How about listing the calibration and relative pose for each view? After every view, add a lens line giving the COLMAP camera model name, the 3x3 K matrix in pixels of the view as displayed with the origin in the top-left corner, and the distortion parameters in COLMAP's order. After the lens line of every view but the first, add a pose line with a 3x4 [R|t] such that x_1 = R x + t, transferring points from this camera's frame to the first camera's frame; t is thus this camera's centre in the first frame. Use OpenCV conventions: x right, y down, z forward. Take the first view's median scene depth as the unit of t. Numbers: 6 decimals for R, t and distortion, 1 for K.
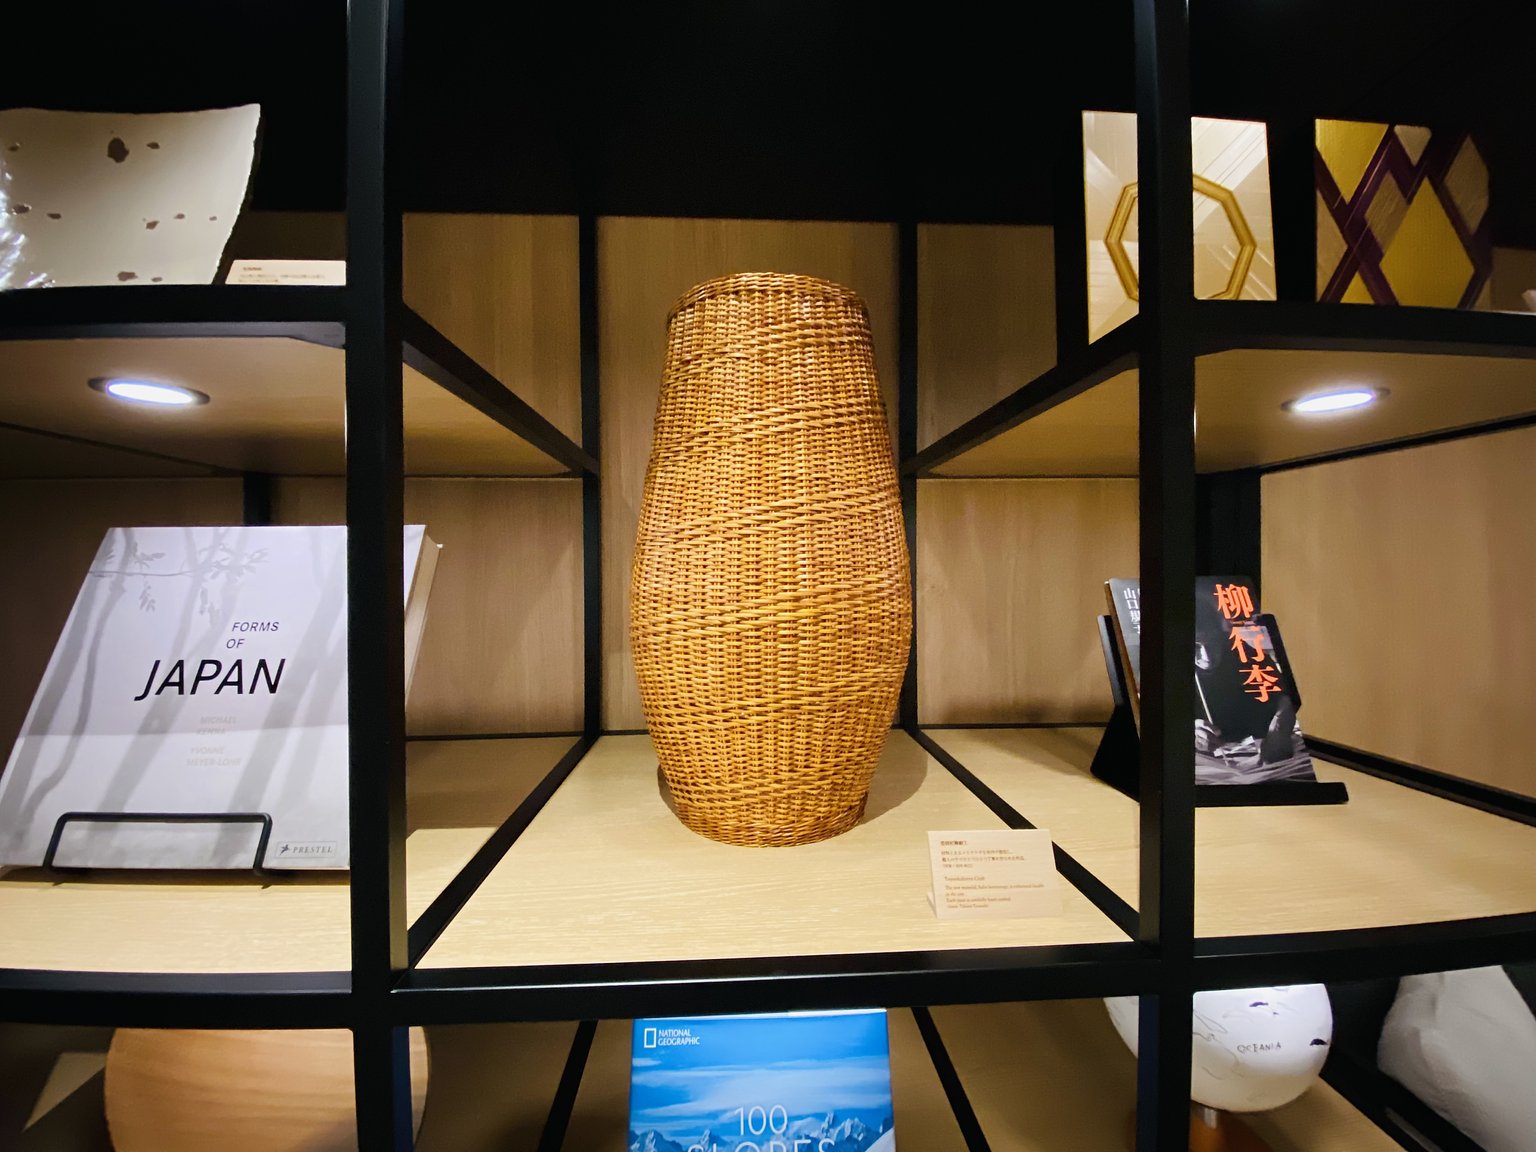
lens RADIAL K [[625.9, 0, 768.0], [0, 625.9, 576.0], [0, 0, 1]] dist [0.009734, -0.018778]
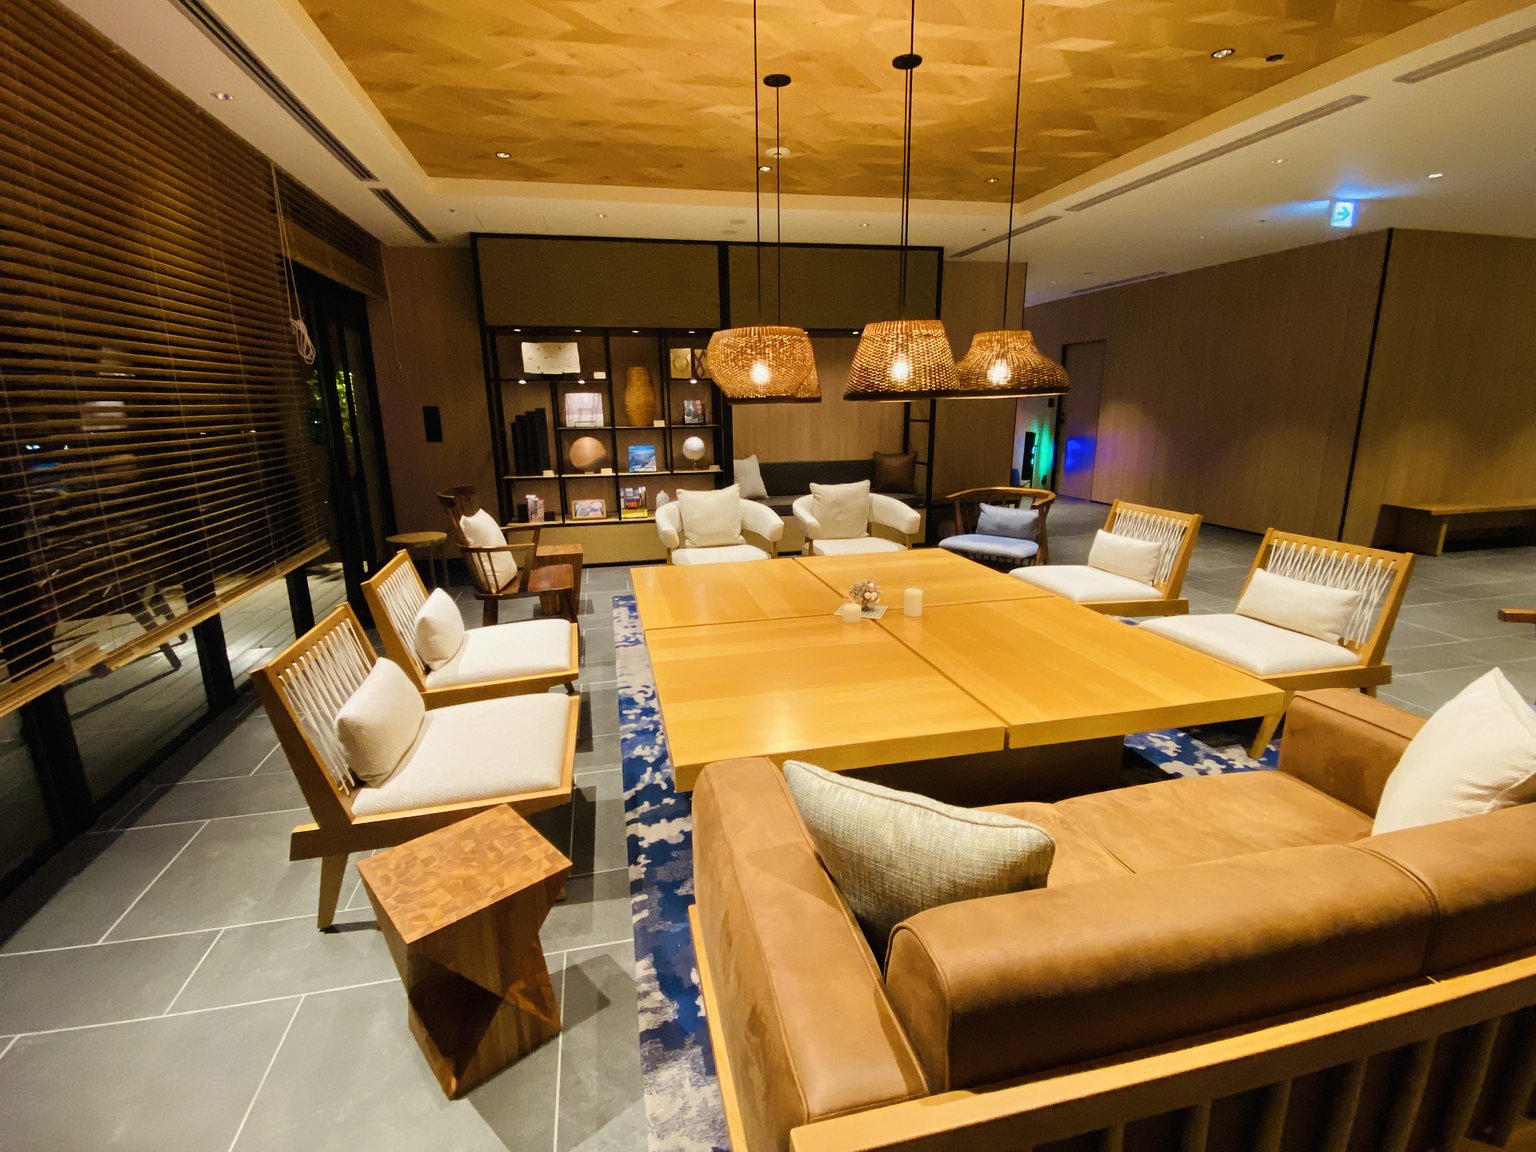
lens RADIAL K [[736.6, 0, 768.0], [0, 736.6, 576.0], [0, 0, 1]] dist [0.000904, -0.000038]
pose [[0.984538, -0.047361, 0.168650, -0.074713], [0.007846, 0.973713, 0.227642, 0.076142], [-0.174998, -0.222799, 0.959029, -9.681929]]
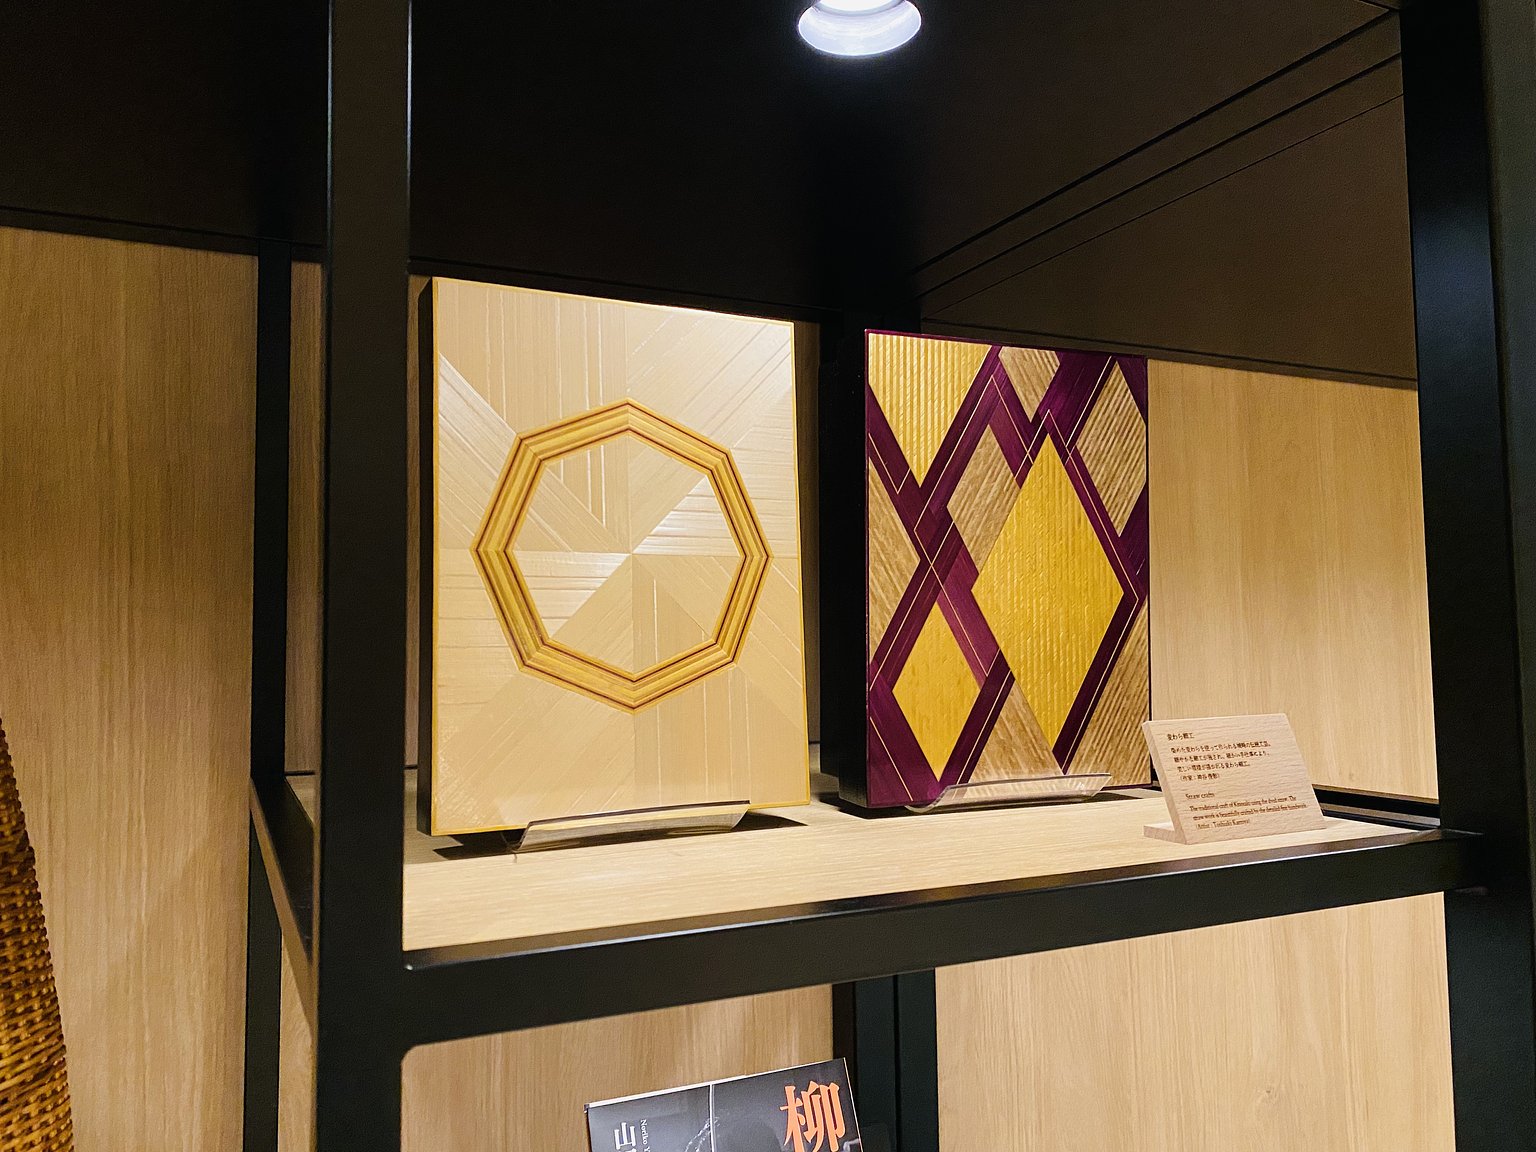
lens RADIAL K [[1167.0, 0, 768.0], [0, 1167.0, 576.0], [0, 0, 1]] dist [0.047428, -0.073539]
pose [[0.923166, 0.012638, 0.384194, 0.352417], [0.016859, 0.997167, -0.073312, -0.393395], [-0.384032, 0.074157, 0.920337, 0.057904]]
